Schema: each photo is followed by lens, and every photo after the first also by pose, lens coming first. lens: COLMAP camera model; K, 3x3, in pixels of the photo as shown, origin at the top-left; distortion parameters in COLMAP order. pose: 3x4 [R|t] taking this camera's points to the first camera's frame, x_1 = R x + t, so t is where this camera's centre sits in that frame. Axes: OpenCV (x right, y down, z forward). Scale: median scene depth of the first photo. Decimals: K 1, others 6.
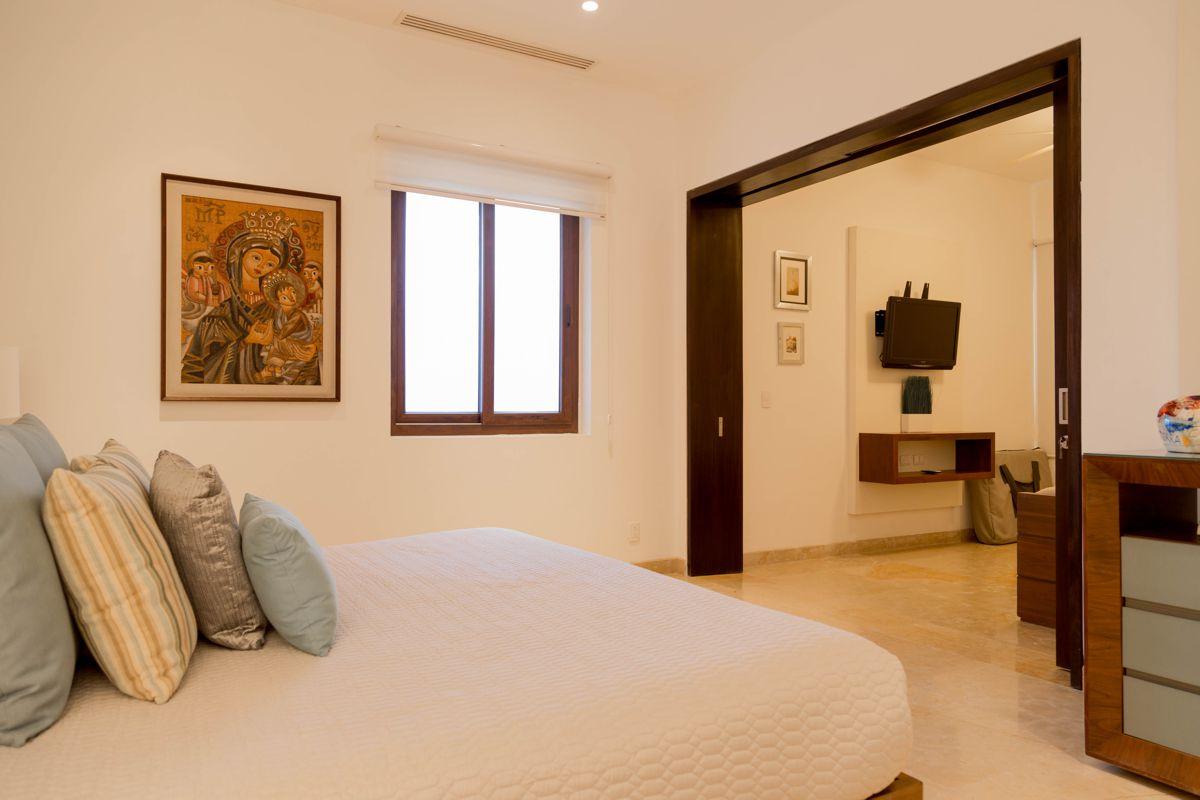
lens RADIAL K [[846.3, 0, 600.0], [0, 846.3, 400.0], [0, 0, 1]] dist [0.027083, 0.001190]
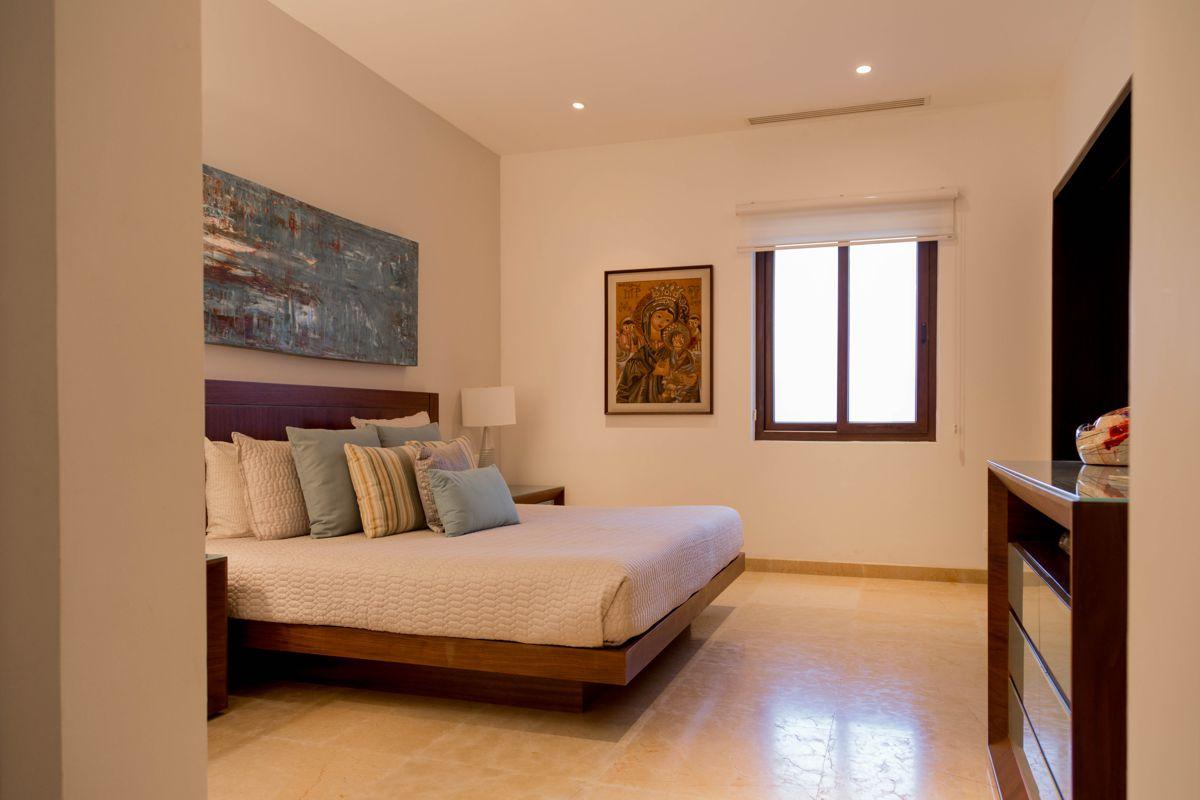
lens RADIAL K [[835.7, 0, 602.4], [0, 835.7, 428.7], [0, 0, 1]] dist [-0.004831, -0.000372]
pose [[0.648581, 0.007443, -0.761109, 0.628142], [0.009073, 0.999806, 0.017509, 0.000061], [0.761092, -0.018261, 0.648387, -0.015244]]
